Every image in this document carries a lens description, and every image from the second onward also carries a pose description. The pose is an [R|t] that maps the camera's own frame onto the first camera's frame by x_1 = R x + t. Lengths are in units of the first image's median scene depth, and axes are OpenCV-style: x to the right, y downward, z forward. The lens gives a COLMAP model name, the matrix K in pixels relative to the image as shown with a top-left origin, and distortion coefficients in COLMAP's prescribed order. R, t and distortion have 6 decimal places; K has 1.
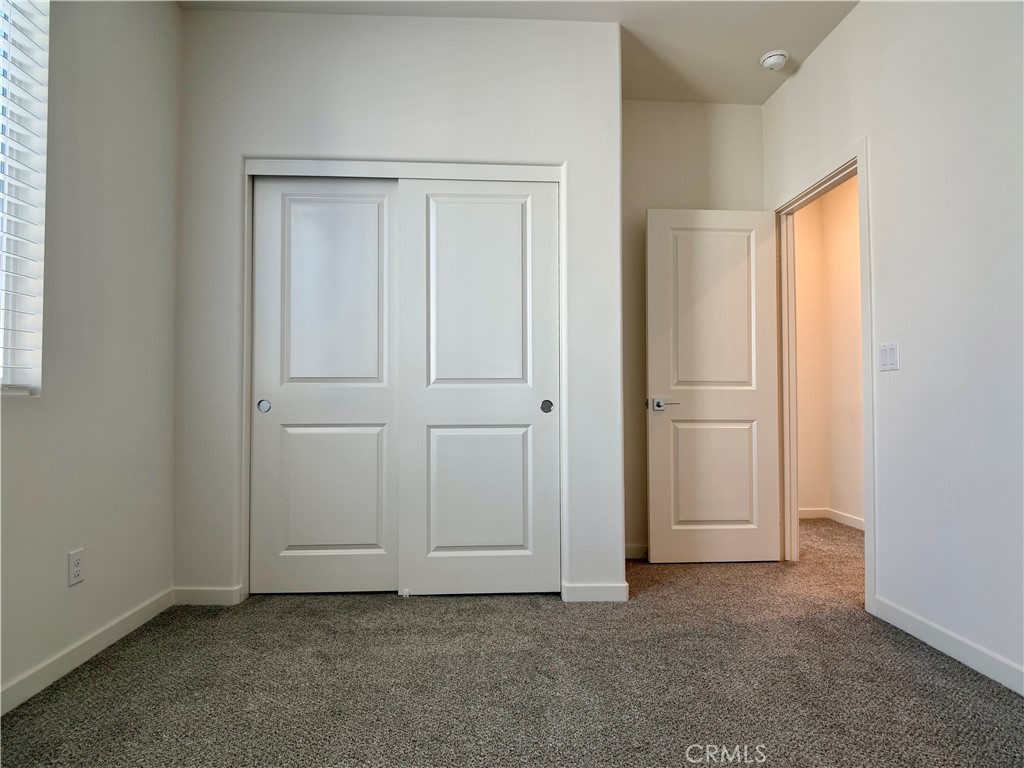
lens RADIAL K [[534.5, 0, 516.6], [0, 534.5, 384.7], [0, 0, 1]] dist [-0.001115, -0.011505]
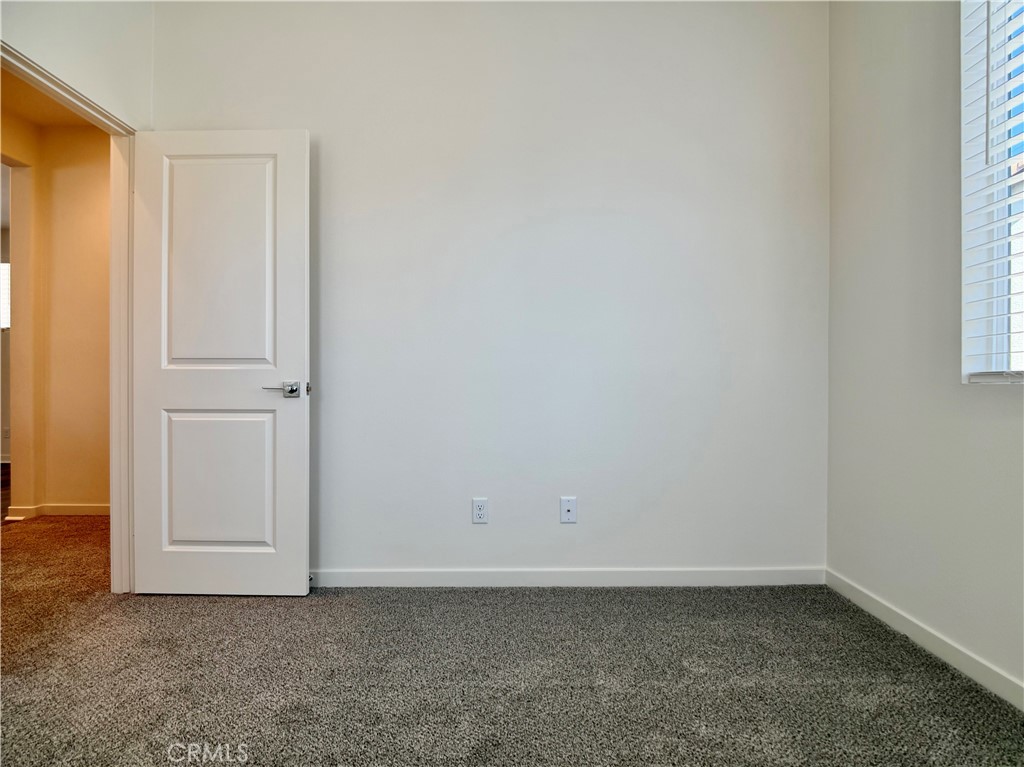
lens RADIAL K [[534.5, 0, 516.6], [0, 534.5, 384.2], [0, 0, 1]] dist [-0.001115, -0.011505]
pose [[0.997445, -0.001329, -0.071420, 0.843089], [0.003465, 0.999550, 0.029798, 0.009713], [0.071348, -0.029969, 0.997001, 0.277591]]
